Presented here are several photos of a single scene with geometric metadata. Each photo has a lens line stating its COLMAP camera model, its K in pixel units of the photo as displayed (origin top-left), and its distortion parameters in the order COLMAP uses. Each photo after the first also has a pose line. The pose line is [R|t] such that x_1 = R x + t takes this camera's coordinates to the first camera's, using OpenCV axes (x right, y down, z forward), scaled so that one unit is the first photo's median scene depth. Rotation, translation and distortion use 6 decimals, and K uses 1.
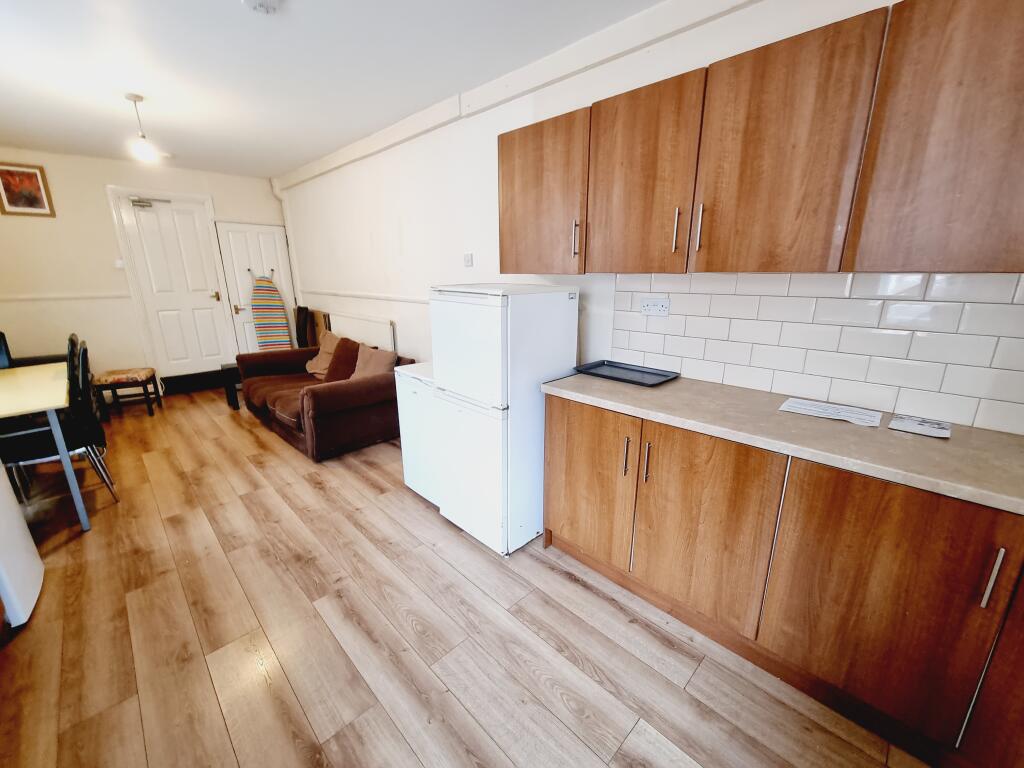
lens RADIAL K [[419.3, 0, 518.6], [0, 419.3, 386.5], [0, 0, 1]] dist [-0.001270, -0.001379]
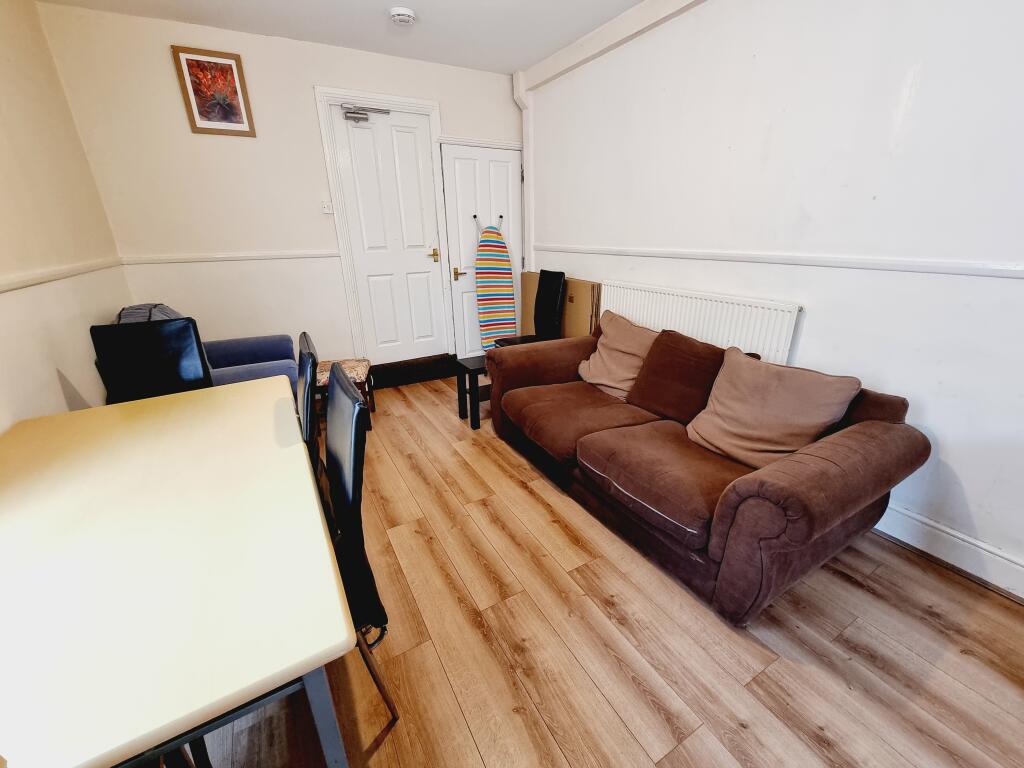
lens RADIAL K [[419.3, 0, 518.1], [0, 419.3, 386.3], [0, 0, 1]] dist [-0.001270, -0.001379]
pose [[0.966642, 0.078032, -0.243956, -0.673998], [-0.054603, 0.993348, 0.101377, -0.126202], [0.250244, -0.084675, 0.964473, 0.562079]]
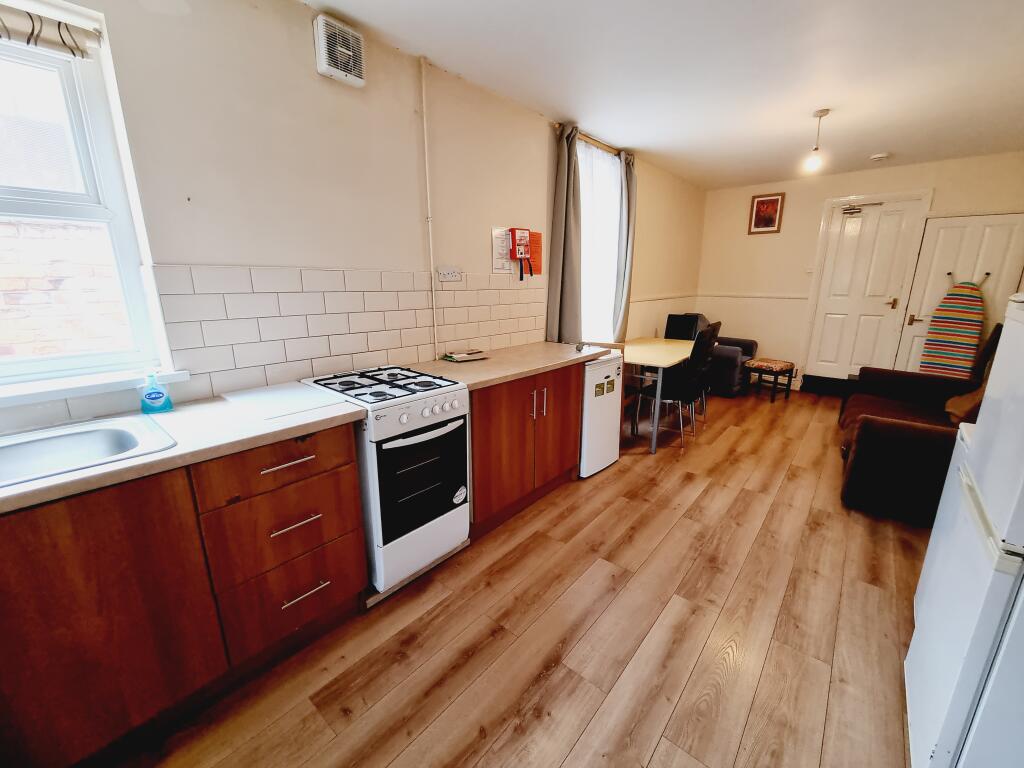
lens RADIAL K [[419.3, 0, 515.2], [0, 419.3, 387.2], [0, 0, 1]] dist [-0.001270, -0.001379]
pose [[0.082854, 0.248166, -0.965168, 0.212659], [-0.263634, 0.939452, 0.218923, -0.049698], [0.961058, 0.236312, 0.143262, 0.229686]]
